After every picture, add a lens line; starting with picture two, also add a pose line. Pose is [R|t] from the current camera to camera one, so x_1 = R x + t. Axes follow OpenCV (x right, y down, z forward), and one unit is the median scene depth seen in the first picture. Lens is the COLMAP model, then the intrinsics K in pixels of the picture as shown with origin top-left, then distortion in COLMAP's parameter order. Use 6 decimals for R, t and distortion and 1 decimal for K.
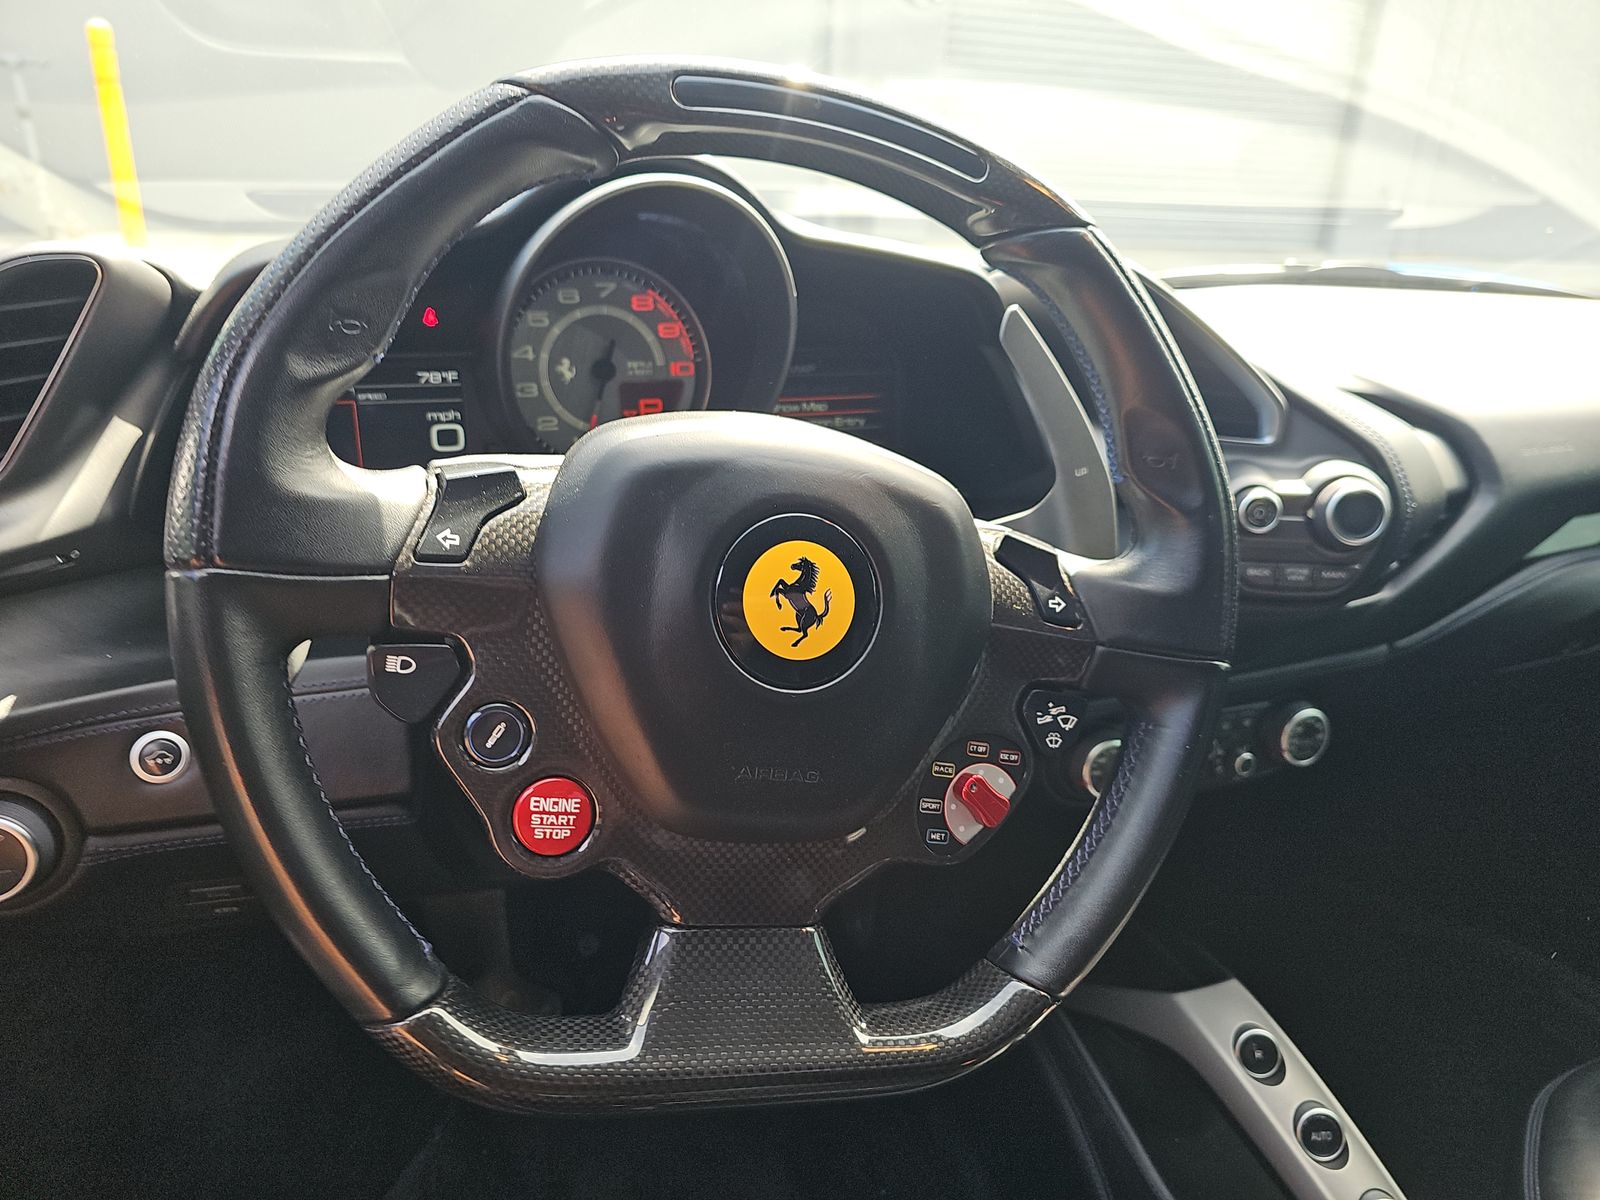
lens RADIAL K [[1063.4, 0, 794.8], [0, 1063.4, 621.1], [0, 0, 1]] dist [0.043681, -0.036796]
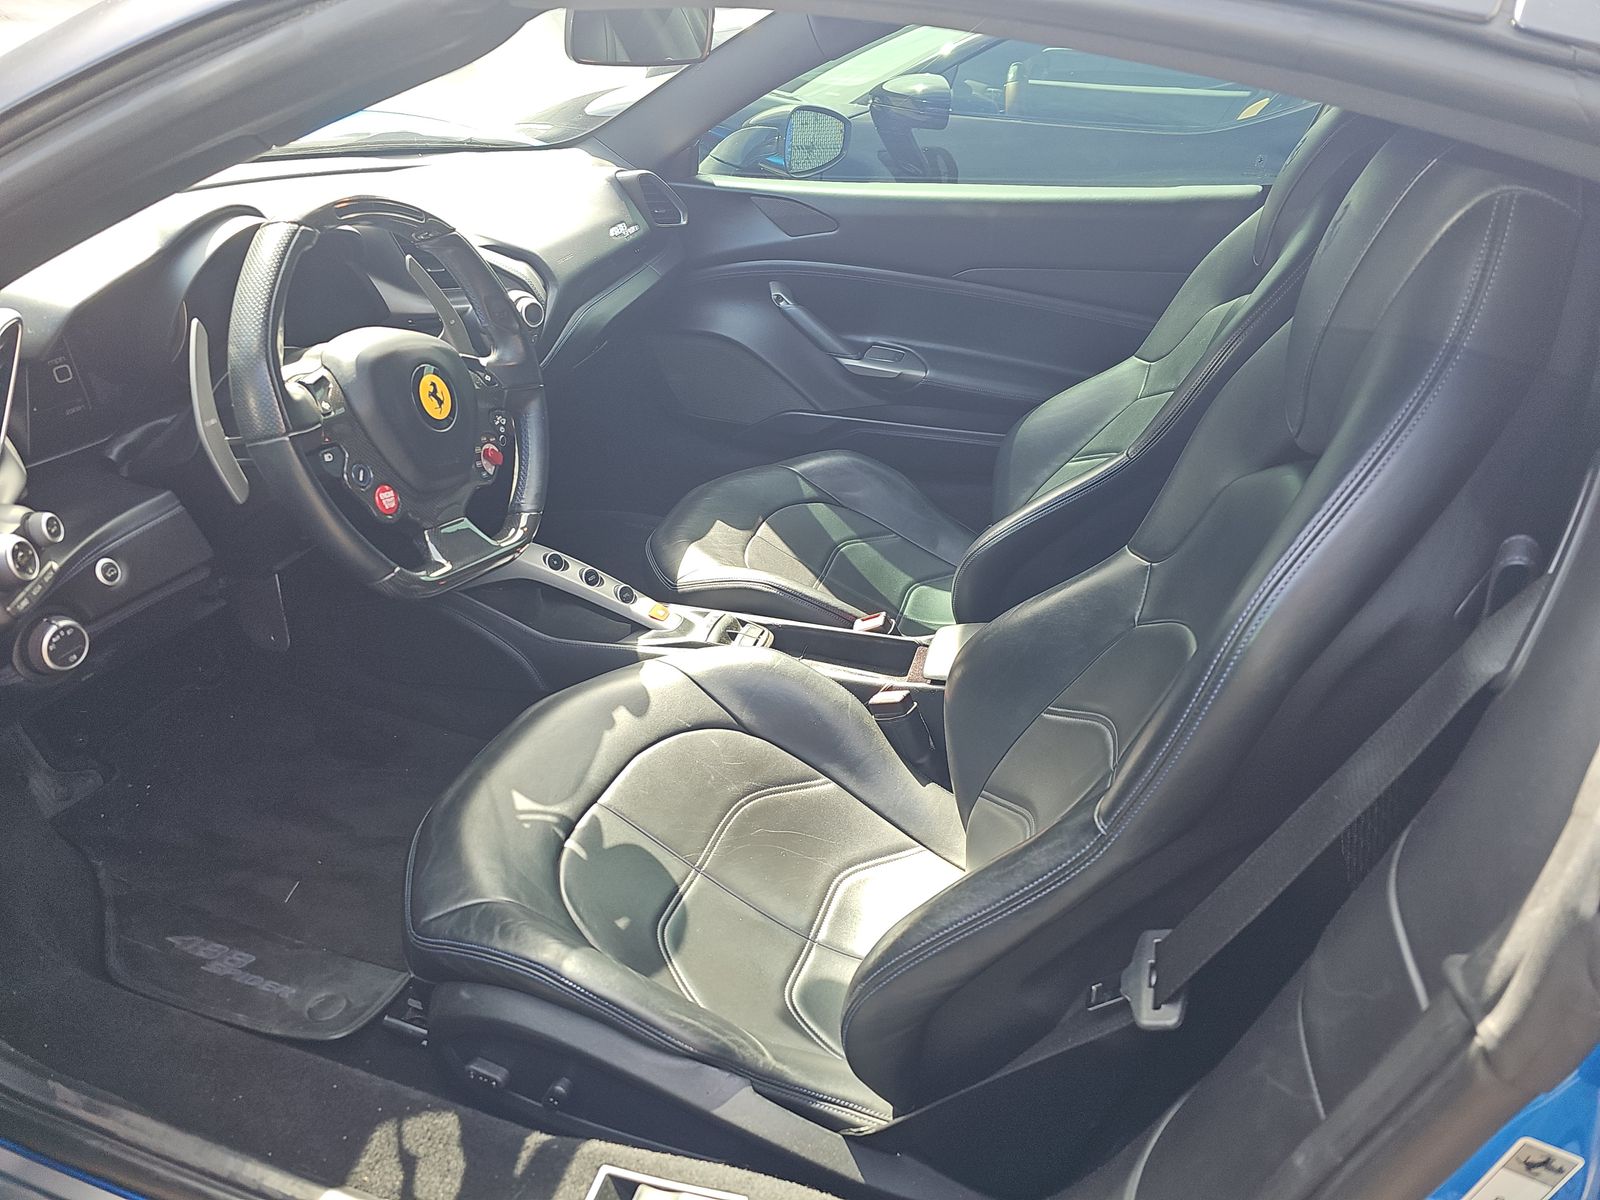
lens RADIAL K [[1063.4, 0, 794.8], [0, 1063.4, 621.1], [0, 0, 1]] dist [0.043681, -0.036796]
pose [[0.604968, -0.395693, 0.690971, -1.375943], [0.226740, 0.917464, 0.326878, -0.157949], [-0.763284, -0.041080, 0.644756, -1.319378]]
